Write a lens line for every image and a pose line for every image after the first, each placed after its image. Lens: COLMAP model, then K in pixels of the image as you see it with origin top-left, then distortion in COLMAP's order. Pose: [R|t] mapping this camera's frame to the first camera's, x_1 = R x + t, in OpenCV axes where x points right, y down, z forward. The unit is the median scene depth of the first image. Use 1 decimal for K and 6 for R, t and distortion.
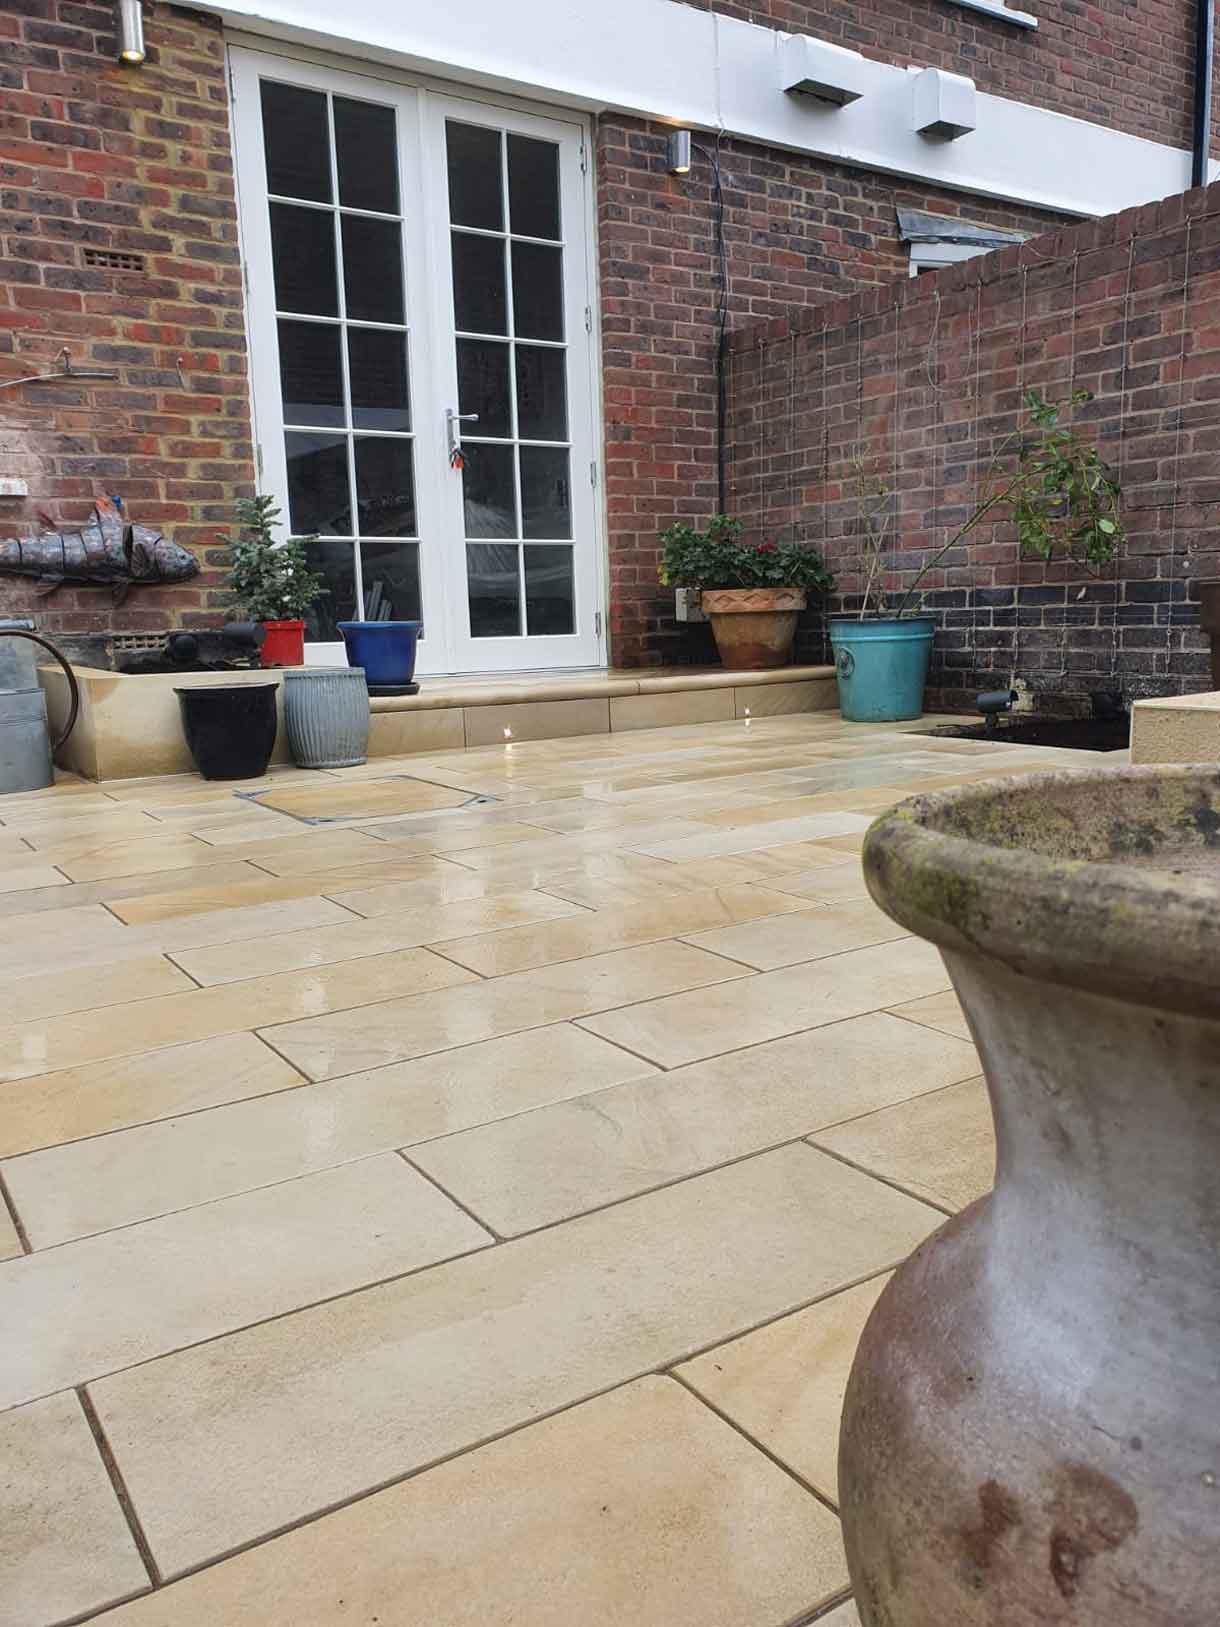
lens RADIAL K [[1264.0, 0, 618.8], [0, 1264.0, 813.0], [0, 0, 1]] dist [-0.000978, 0.028487]
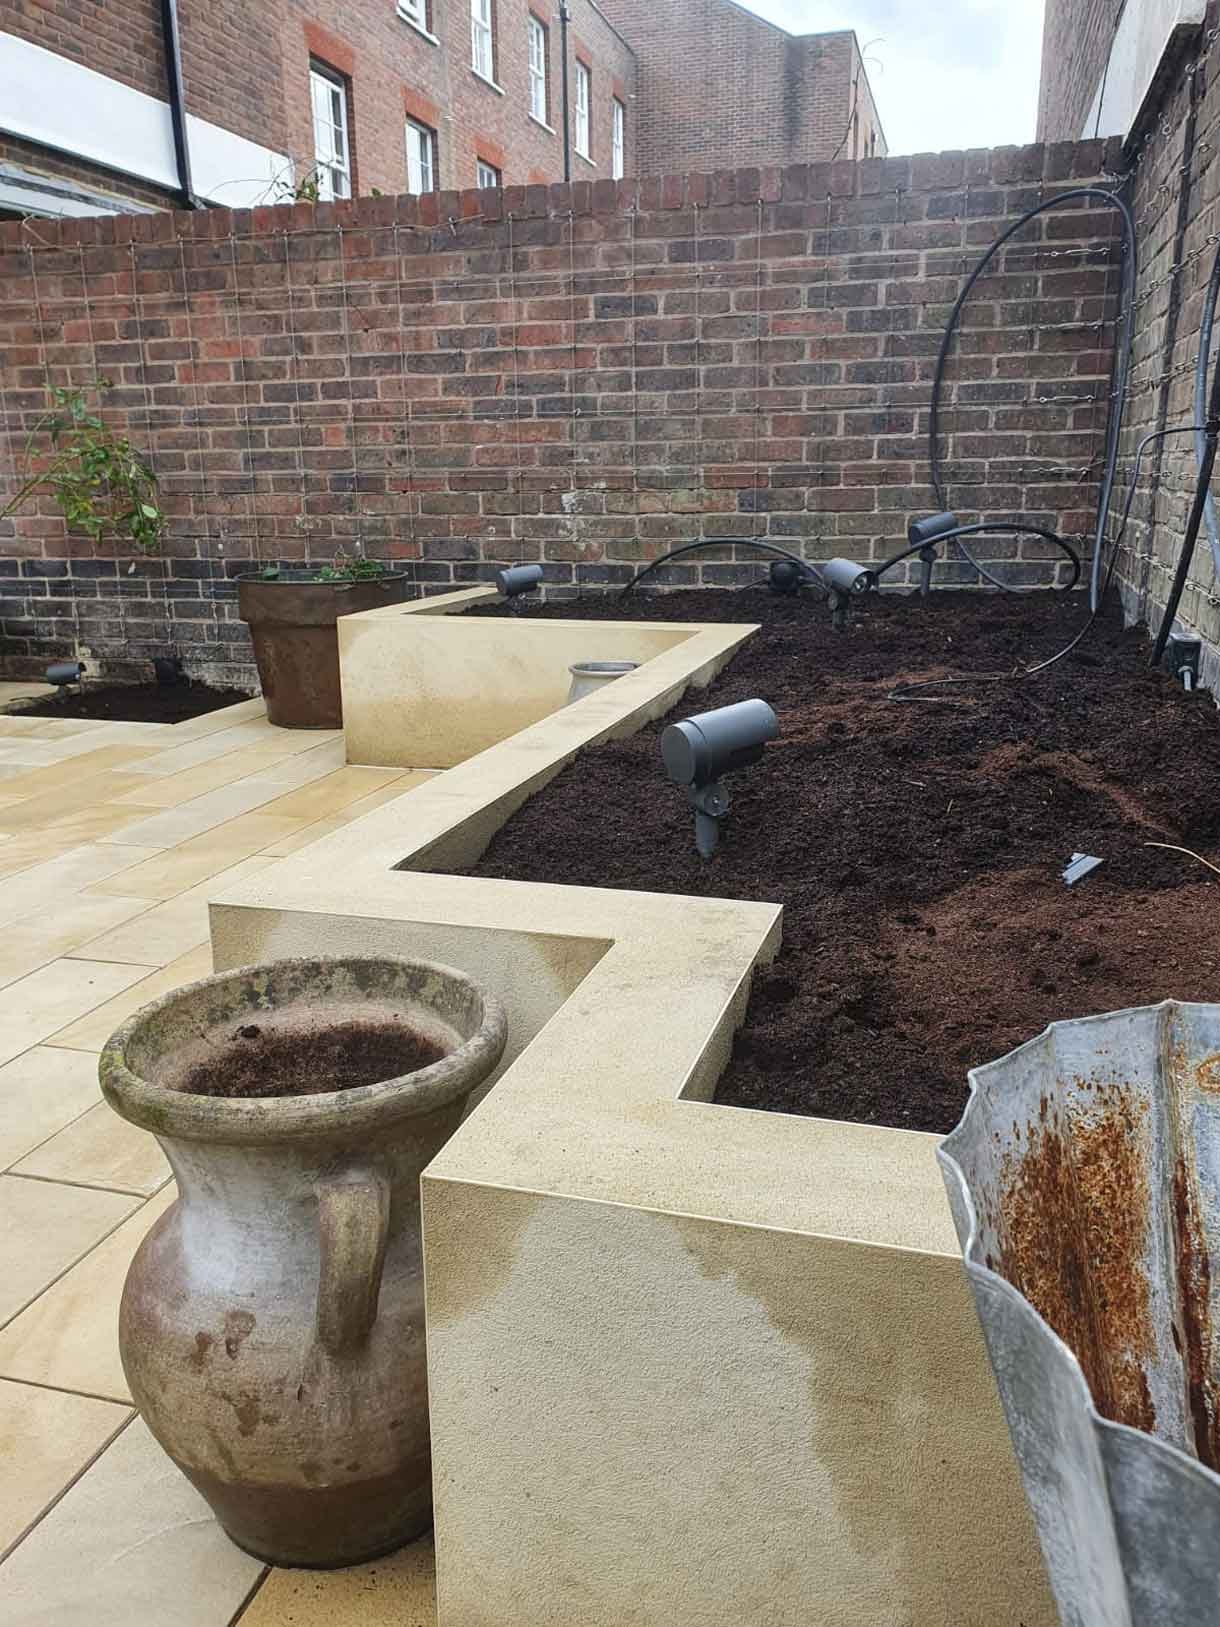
lens RADIAL K [[1264.0, 0, 618.8], [0, 1264.0, 813.0], [0, 0, 1]] dist [-0.000978, 0.028487]
pose [[0.757974, -0.146196, 0.635690, -0.040363], [0.092485, 0.988801, 0.117128, -0.054578], [-0.645695, -0.029988, 0.763007, -0.109635]]
